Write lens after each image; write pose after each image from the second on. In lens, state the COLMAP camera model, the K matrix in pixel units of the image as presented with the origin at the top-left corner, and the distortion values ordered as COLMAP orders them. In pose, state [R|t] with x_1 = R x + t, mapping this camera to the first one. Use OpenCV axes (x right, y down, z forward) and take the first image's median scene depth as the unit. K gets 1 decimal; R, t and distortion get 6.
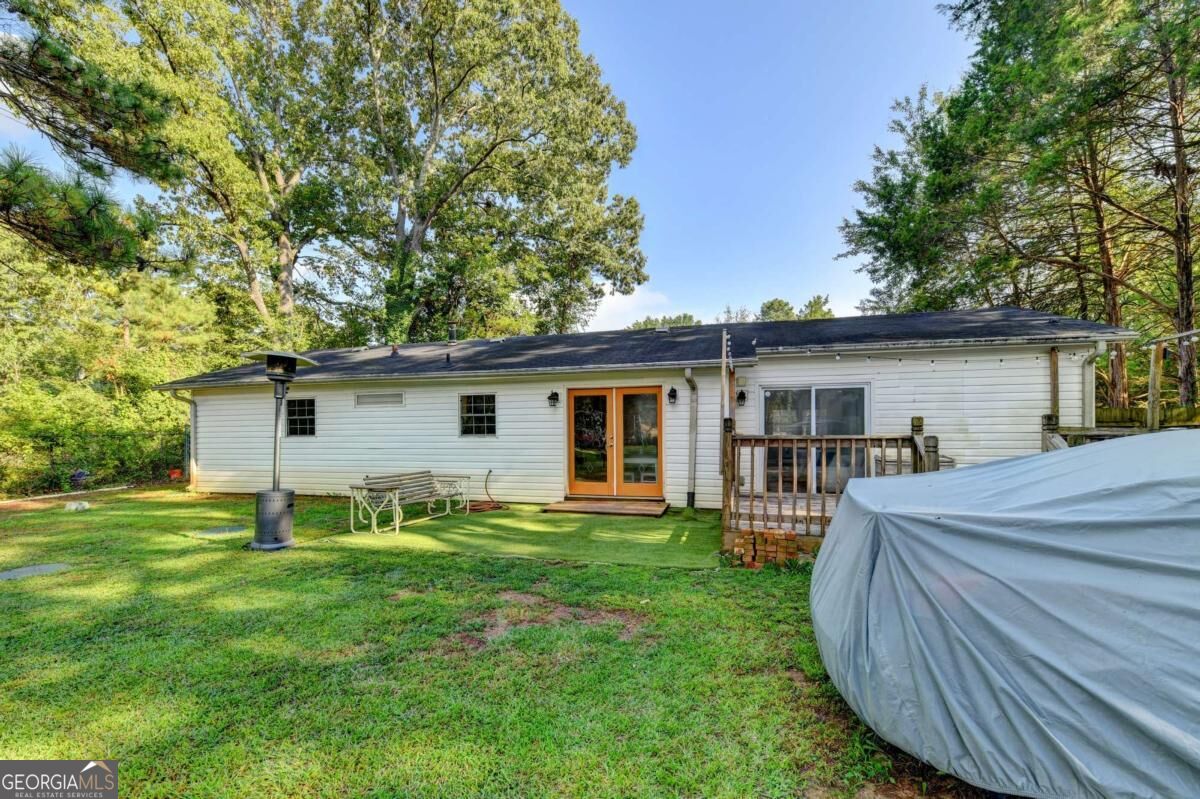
lens RADIAL K [[493.6, 0, 603.1], [0, 493.6, 425.7], [0, 0, 1]] dist [-0.003999, -0.000368]
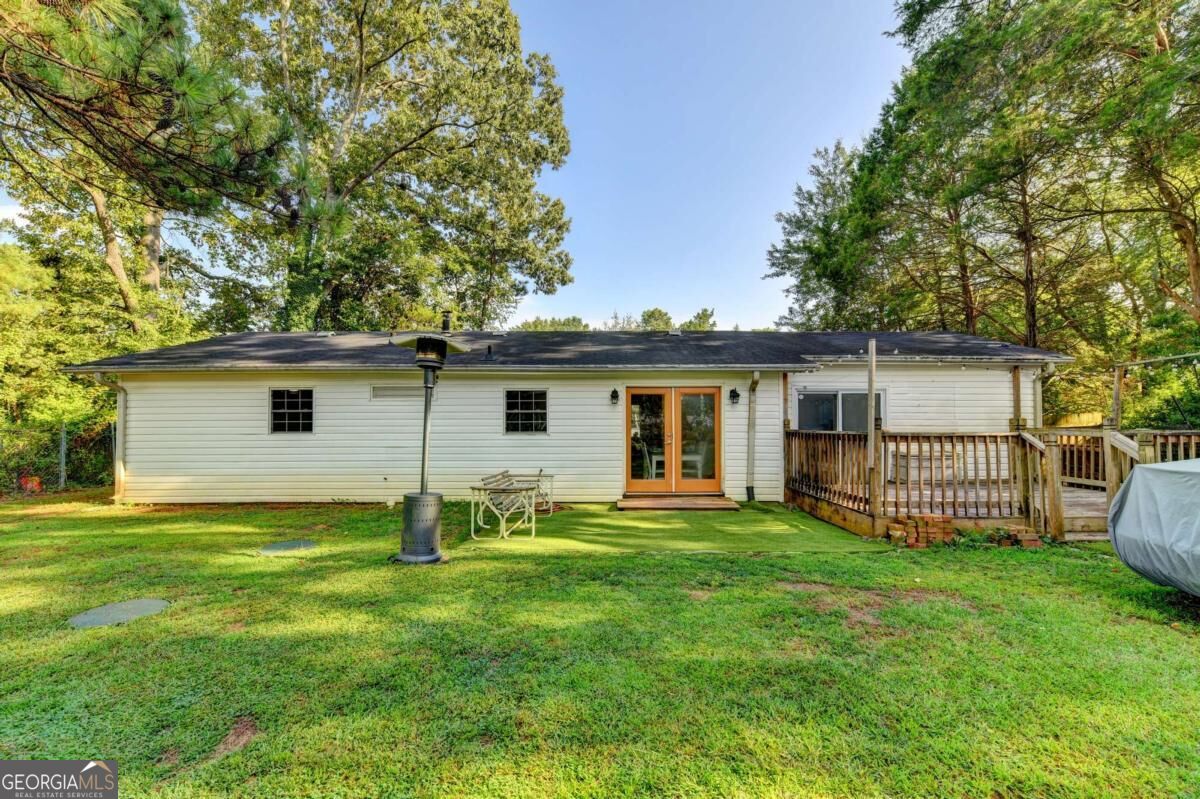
lens RADIAL K [[491.4, 0, 605.6], [0, 491.4, 414.6], [0, 0, 1]] dist [-0.006094, -0.000071]
pose [[0.963268, 0.014634, 0.268141, -0.292814], [-0.008331, 0.999662, -0.024629, 0.005105], [-0.268411, 0.021490, 0.963065, 0.038160]]
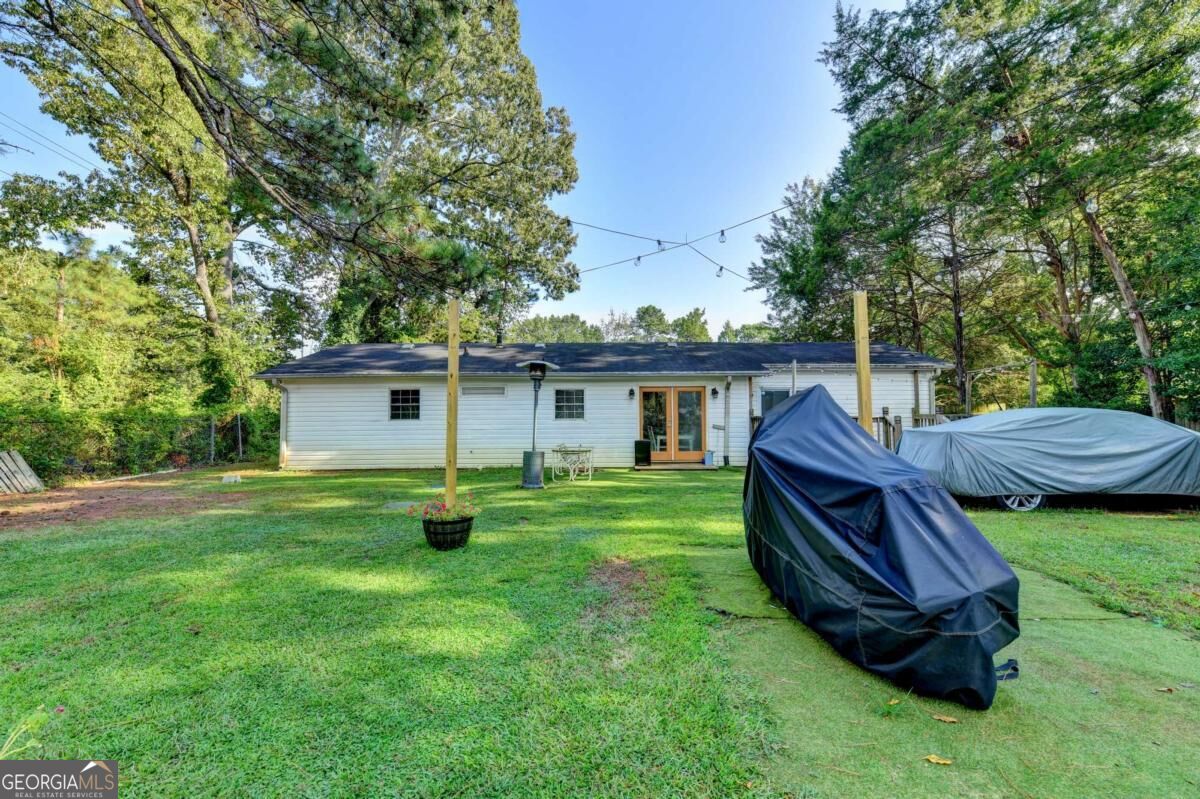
lens RADIAL K [[490.9, 0, 600.0], [0, 490.9, 399.5], [0, 0, 1]] dist [-0.006032, -0.000040]
pose [[0.962791, 0.014979, 0.269833, -0.438446], [-0.004257, 0.999180, -0.040276, 0.015853], [-0.270215, 0.037629, 0.962064, -0.265434]]
